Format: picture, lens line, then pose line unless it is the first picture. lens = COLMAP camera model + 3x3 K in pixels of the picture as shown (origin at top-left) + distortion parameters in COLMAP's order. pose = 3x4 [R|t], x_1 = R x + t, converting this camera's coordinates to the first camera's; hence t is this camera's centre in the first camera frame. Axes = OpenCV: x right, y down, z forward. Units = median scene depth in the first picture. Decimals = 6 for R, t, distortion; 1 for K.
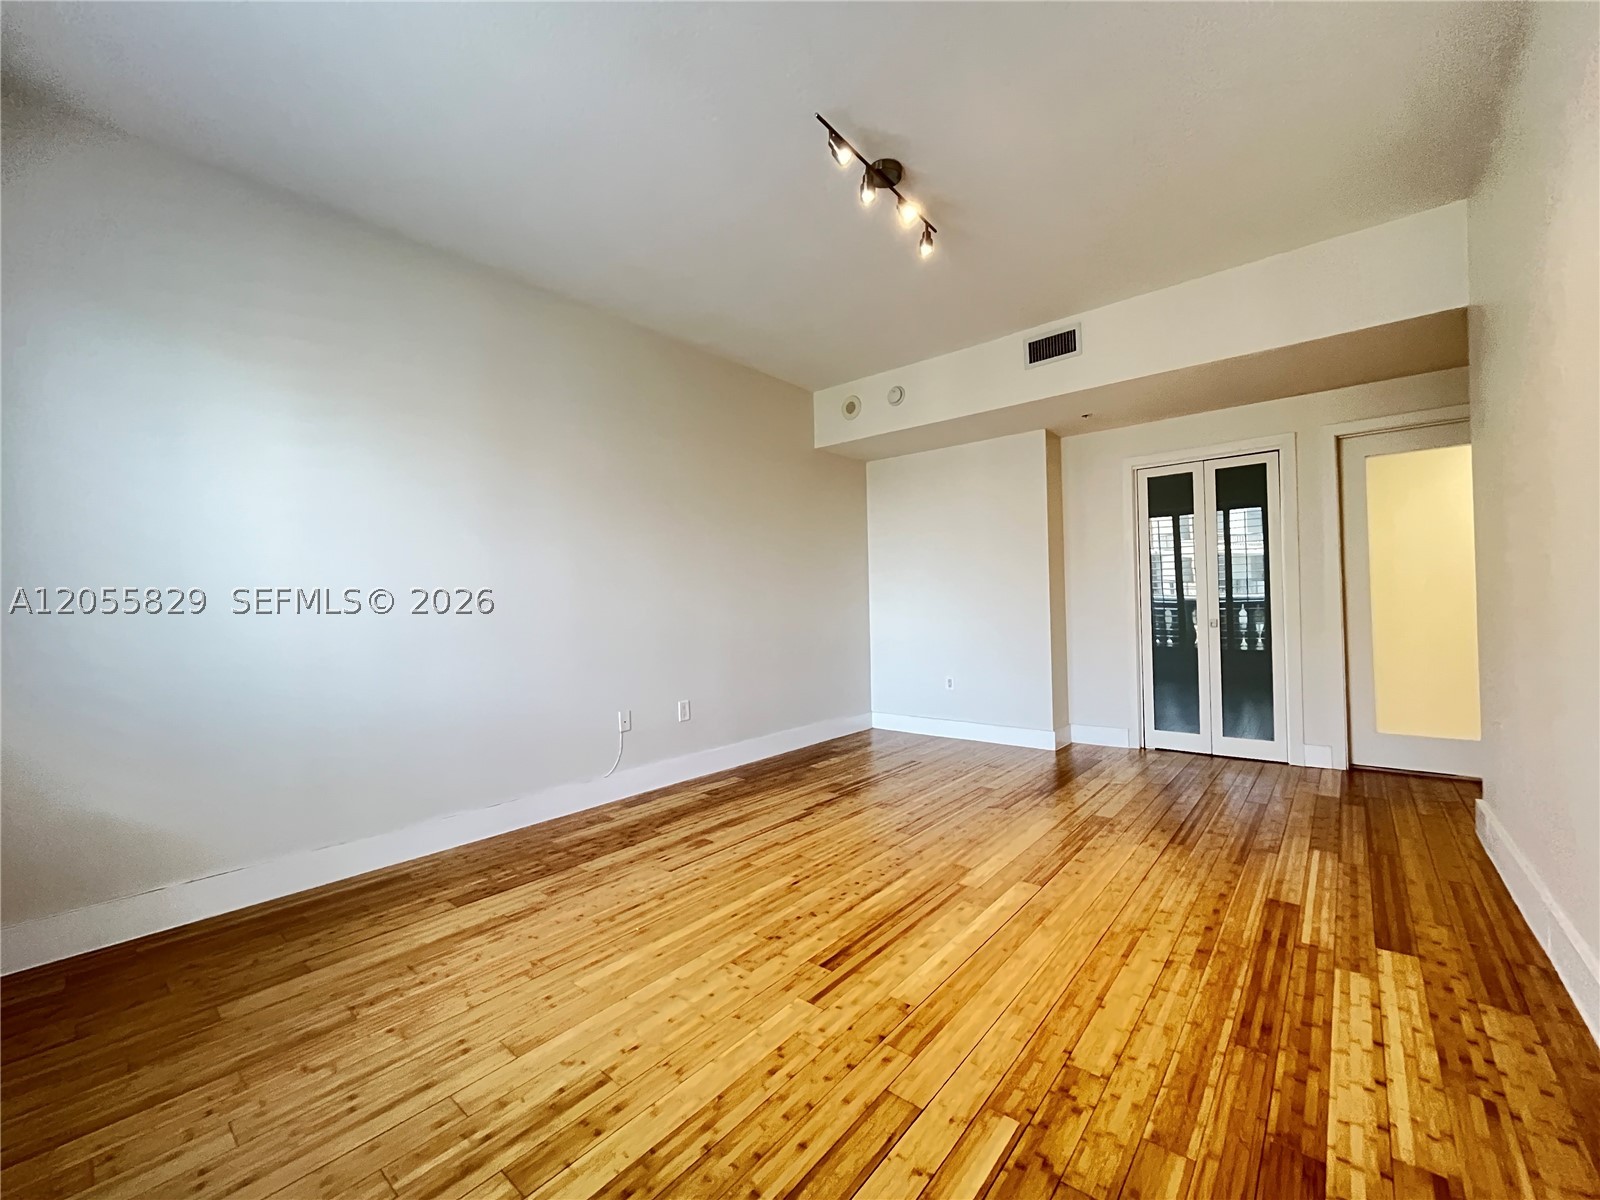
lens RADIAL K [[652.1, 0, 795.9], [0, 652.1, 601.4], [0, 0, 1]] dist [-0.003379, 0.000341]
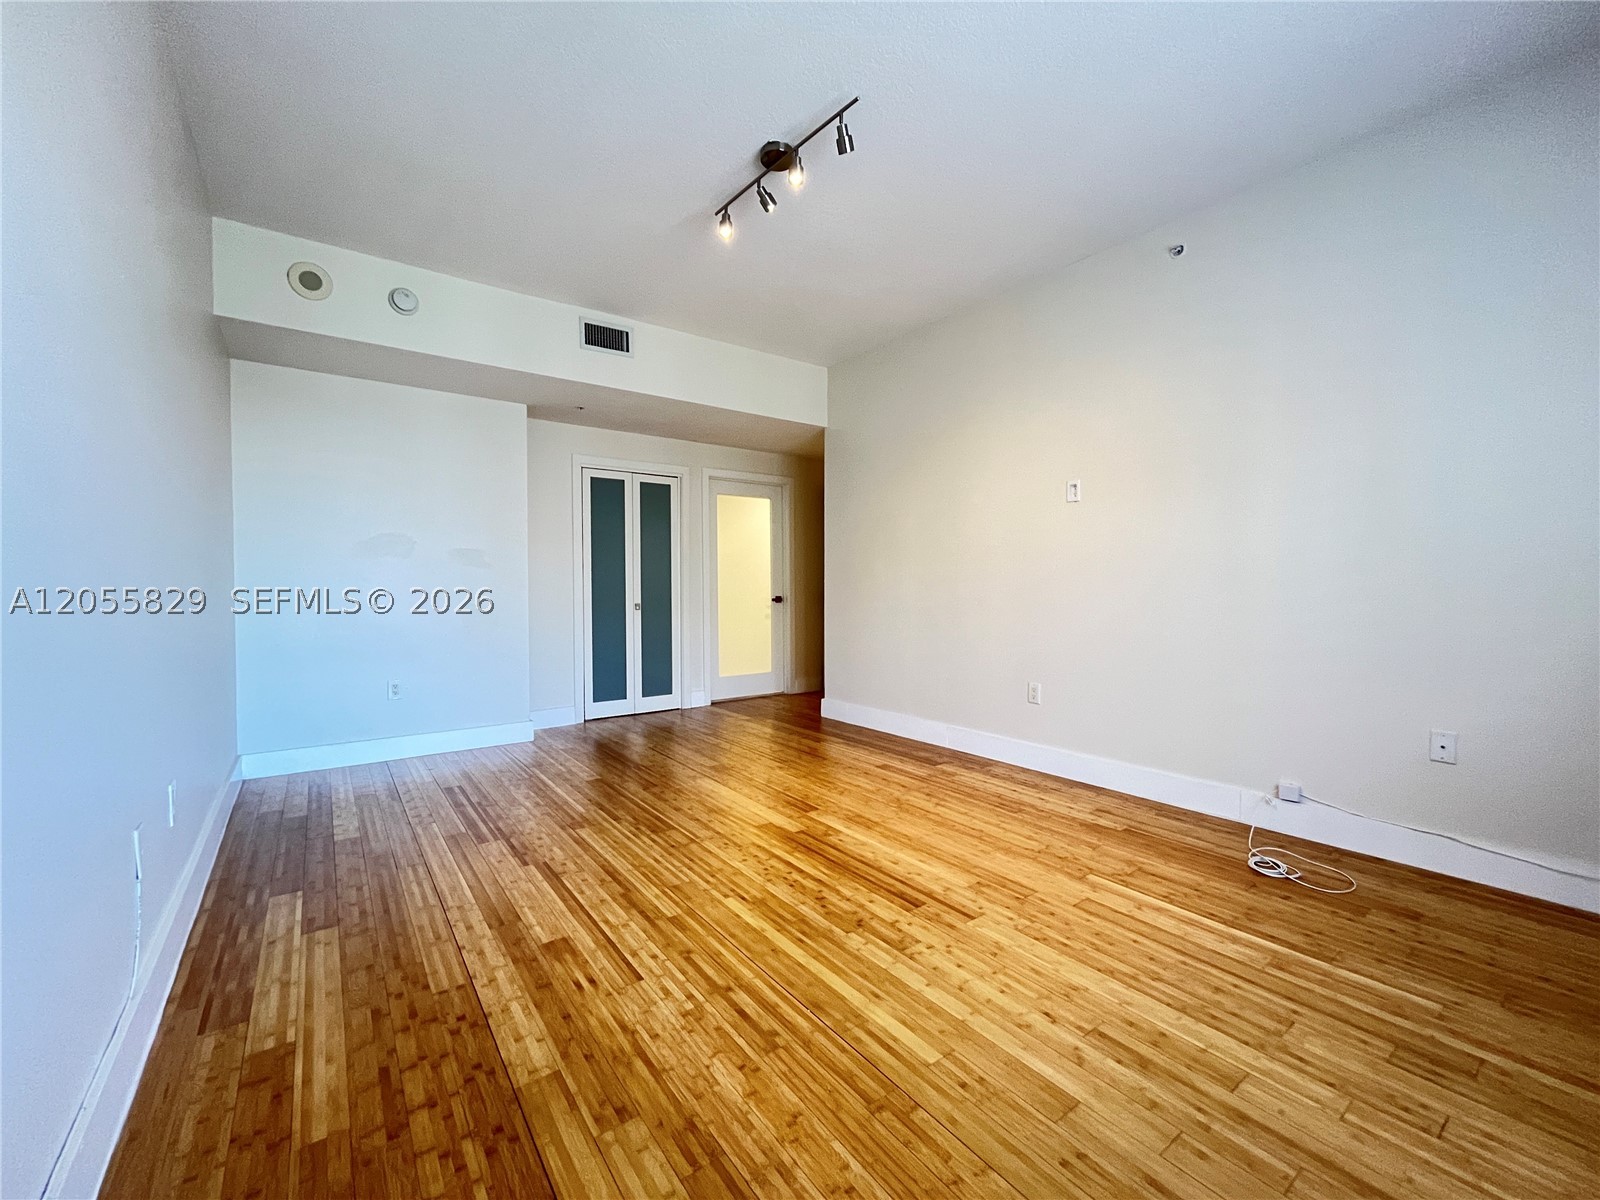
lens RADIAL K [[652.1, 0, 795.9], [0, 652.1, 601.4], [0, 0, 1]] dist [-0.003379, 0.000341]
pose [[0.230241, -0.000782, 0.973133, -0.791238], [-0.009089, 0.999954, 0.002954, 0.027334], [-0.973091, -0.009525, 0.230223, 0.691746]]
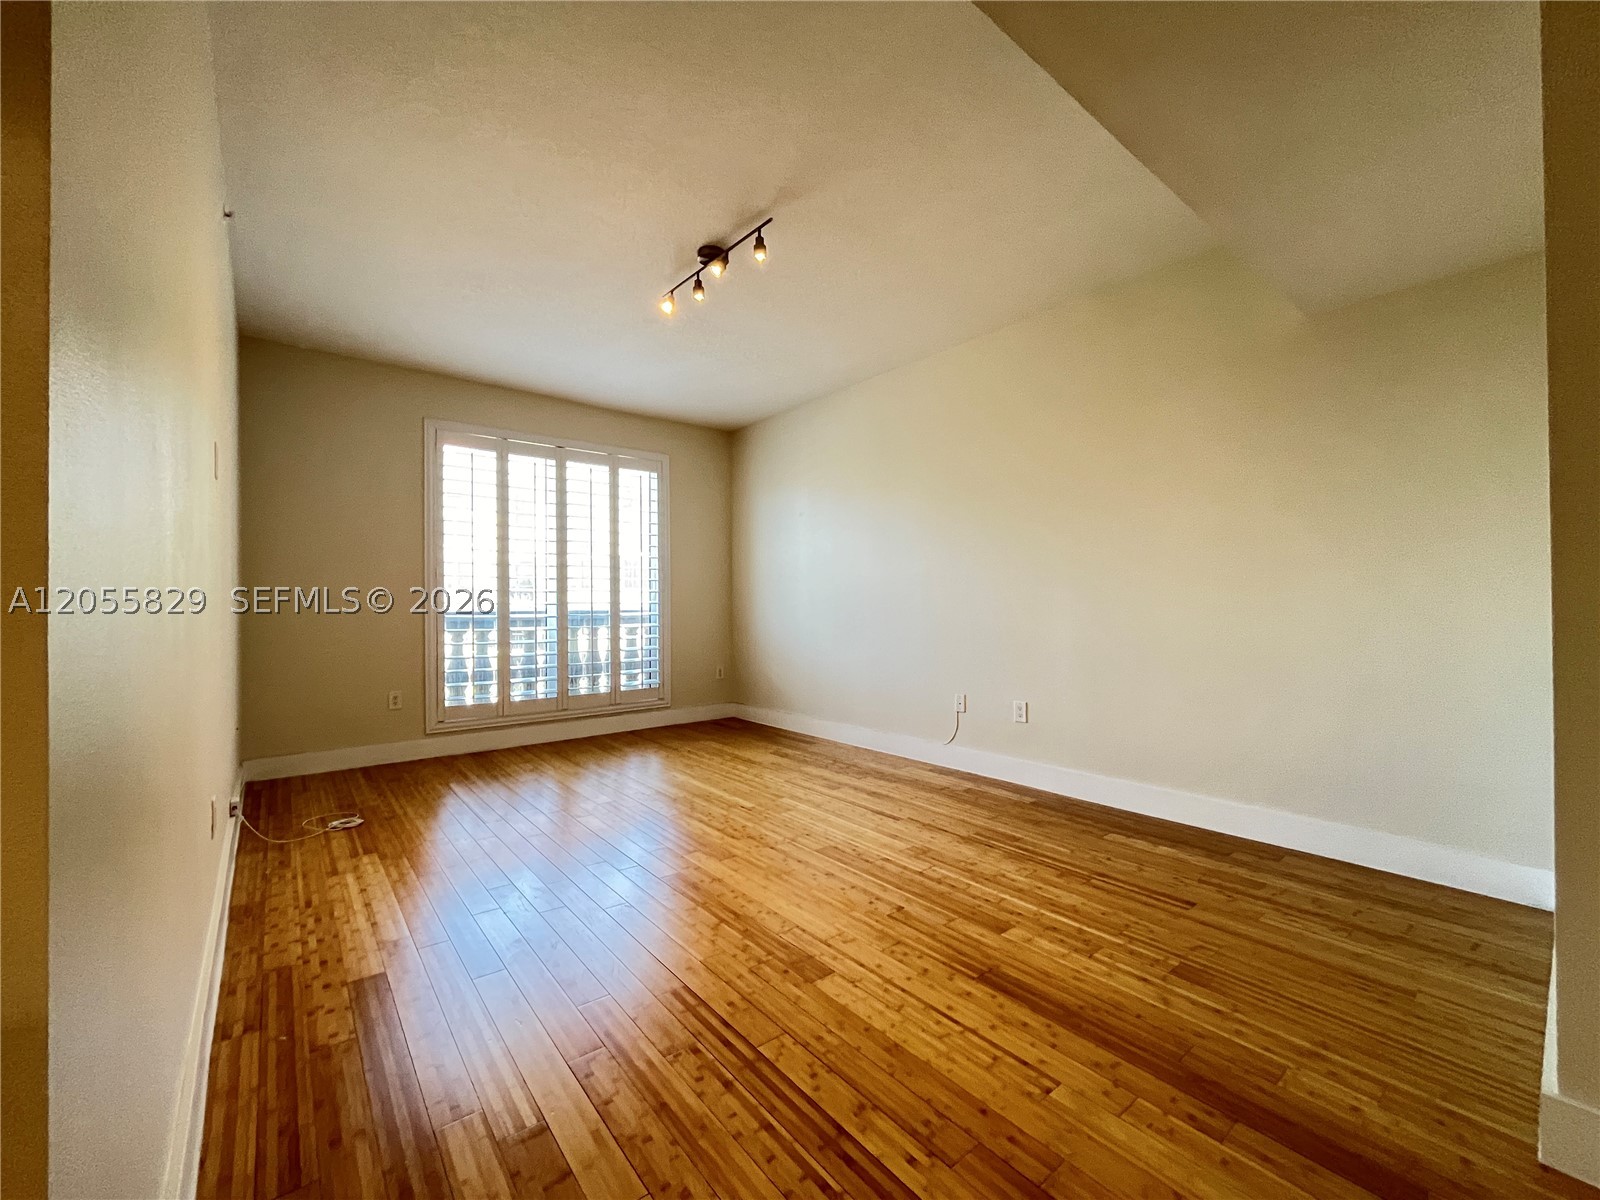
lens RADIAL K [[652.1, 0, 795.9], [0, 652.1, 601.4], [0, 0, 1]] dist [-0.003379, 0.000341]
pose [[-0.190353, 0.021838, -0.981473, 1.247367], [0.015662, 0.999693, 0.019206, -0.025957], [0.981591, -0.011716, -0.190637, 1.301877]]
